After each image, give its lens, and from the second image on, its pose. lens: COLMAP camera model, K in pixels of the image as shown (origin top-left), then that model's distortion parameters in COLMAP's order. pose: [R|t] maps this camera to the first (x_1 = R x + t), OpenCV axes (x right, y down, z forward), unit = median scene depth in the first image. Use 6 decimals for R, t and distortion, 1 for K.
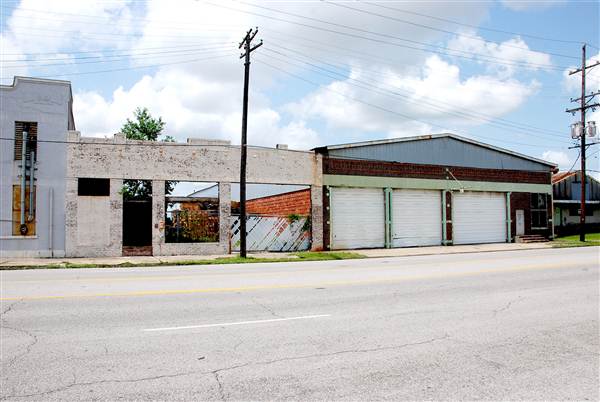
lens RADIAL K [[474.6, 0, 300.0], [0, 474.6, 186.5], [0, 0, 1]] dist [-0.064409, 0.000229]
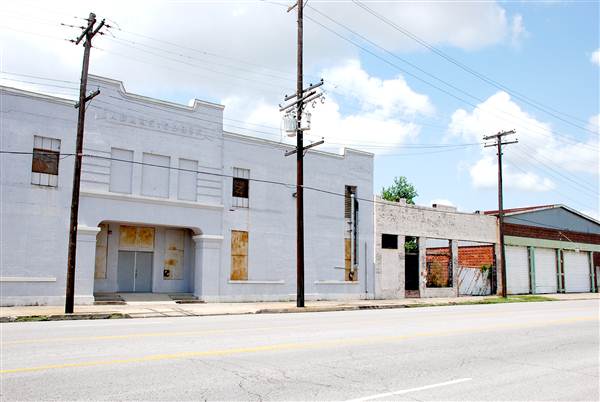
lens RADIAL K [[552.8, 0, 309.5], [0, 552.8, 202.4], [0, 0, 1]] dist [-0.009940, 0.001481]
pose [[0.959588, 0.052703, 0.276428, -0.870027], [-0.038664, 0.997682, -0.055996, -0.009996], [-0.278739, 0.043045, 0.959402, -0.276626]]
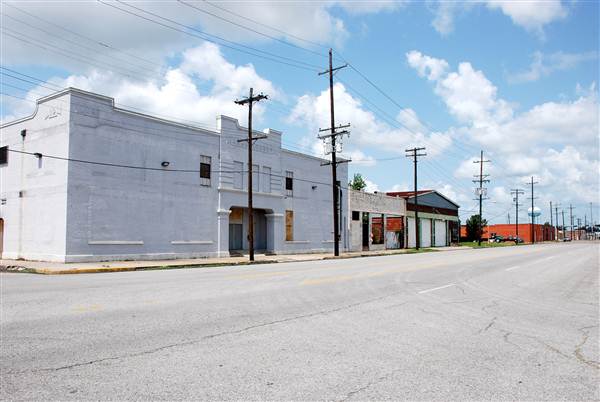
lens RADIAL K [[474.6, 0, 300.0], [0, 474.6, 186.5], [0, 0, 1]] dist [-0.064409, 0.000229]
pose [[0.856816, 0.060802, 0.512024, -1.376241], [-0.046936, 0.998097, -0.039980, -0.025536], [-0.513481, 0.010223, 0.858040, -0.476499]]
